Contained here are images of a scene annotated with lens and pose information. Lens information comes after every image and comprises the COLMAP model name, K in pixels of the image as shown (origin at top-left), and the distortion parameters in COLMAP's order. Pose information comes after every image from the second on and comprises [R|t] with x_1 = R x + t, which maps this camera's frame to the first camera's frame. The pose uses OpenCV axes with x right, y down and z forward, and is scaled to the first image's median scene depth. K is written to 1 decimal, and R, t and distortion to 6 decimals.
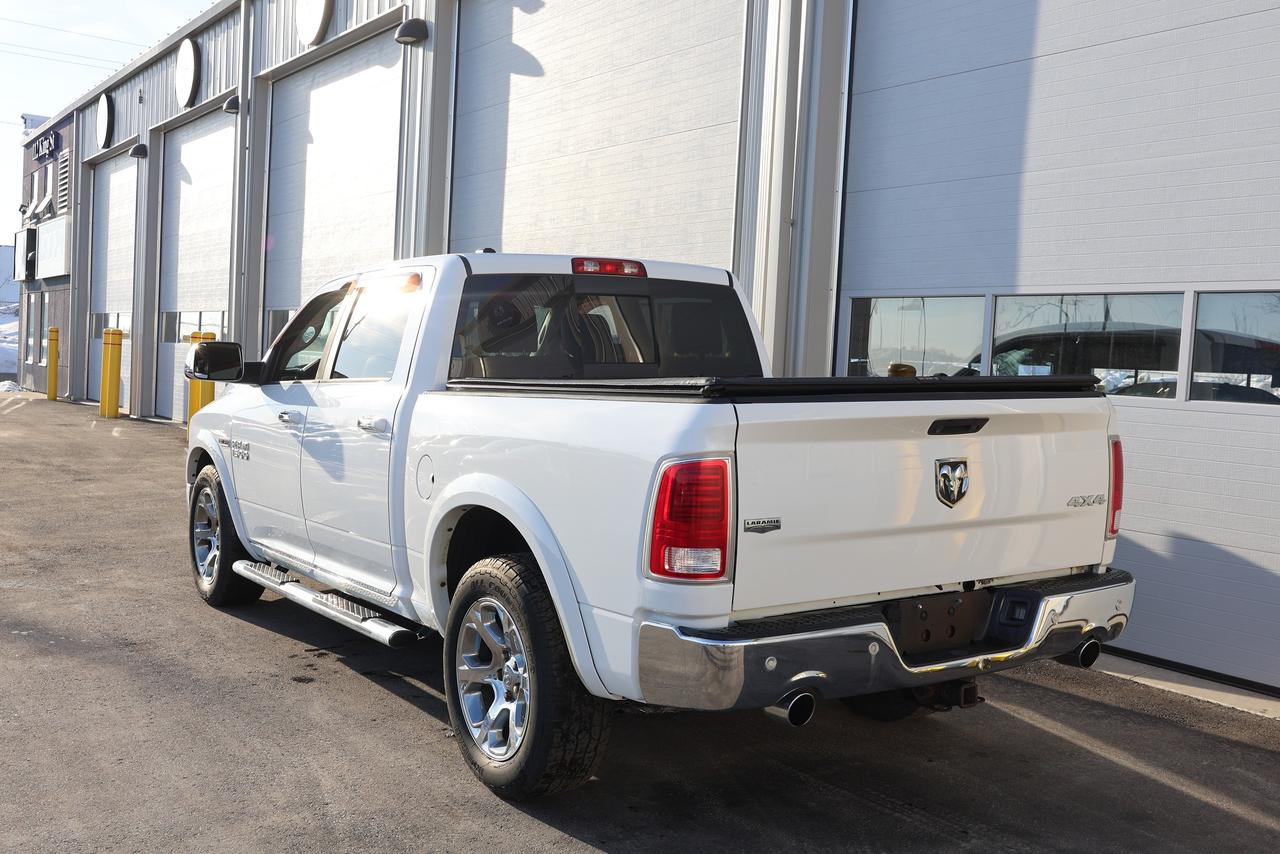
lens RADIAL K [[1260.4, 0, 639.8], [0, 1260.4, 423.6], [0, 0, 1]] dist [0.008793, 0.000000]
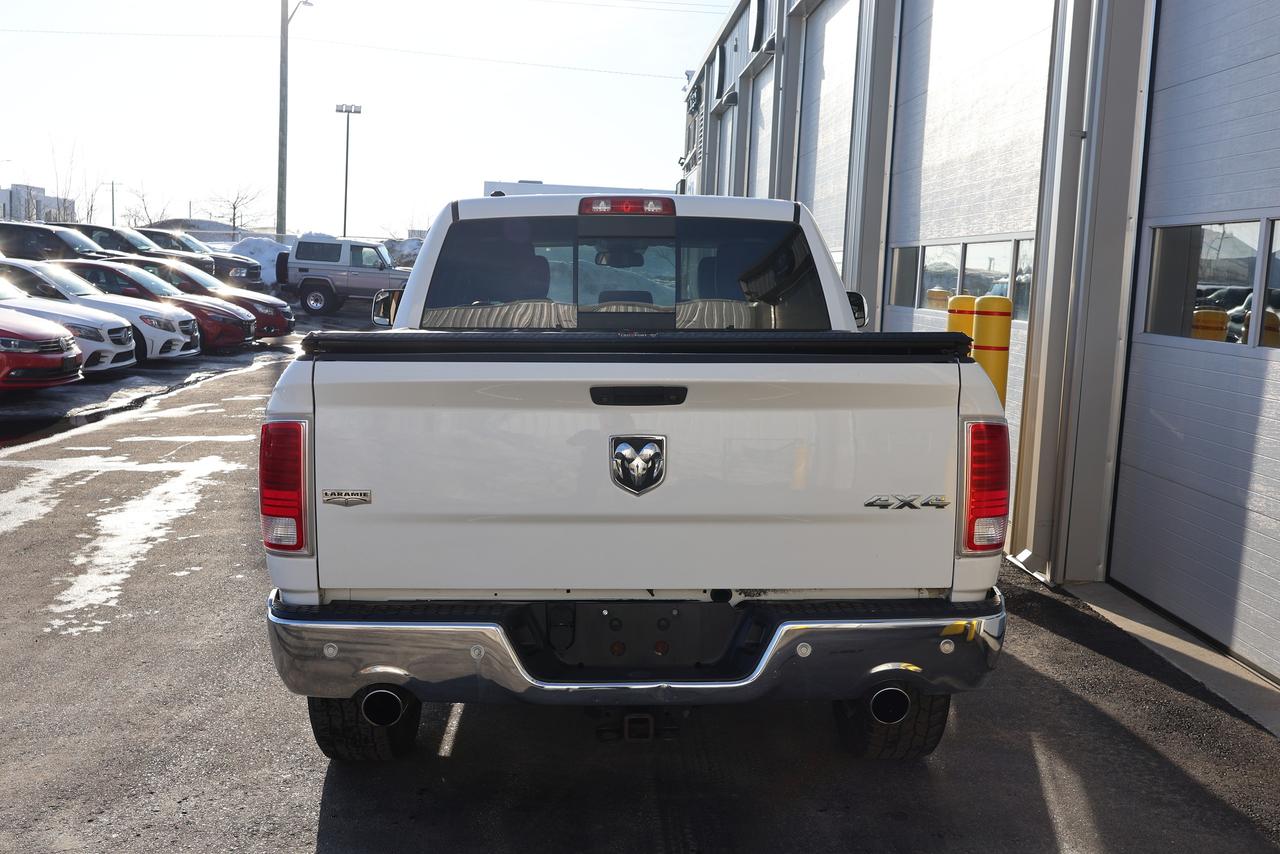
lens RADIAL K [[1320.4, 0, 643.5], [0, 1320.4, 422.0], [0, 0, 1]] dist [-0.023041, 0.000000]
pose [[0.849528, 0.046411, -0.525497, 0.656489], [-0.025063, 0.998548, 0.047673, -0.020112], [0.526947, -0.027329, 0.849459, 0.267222]]
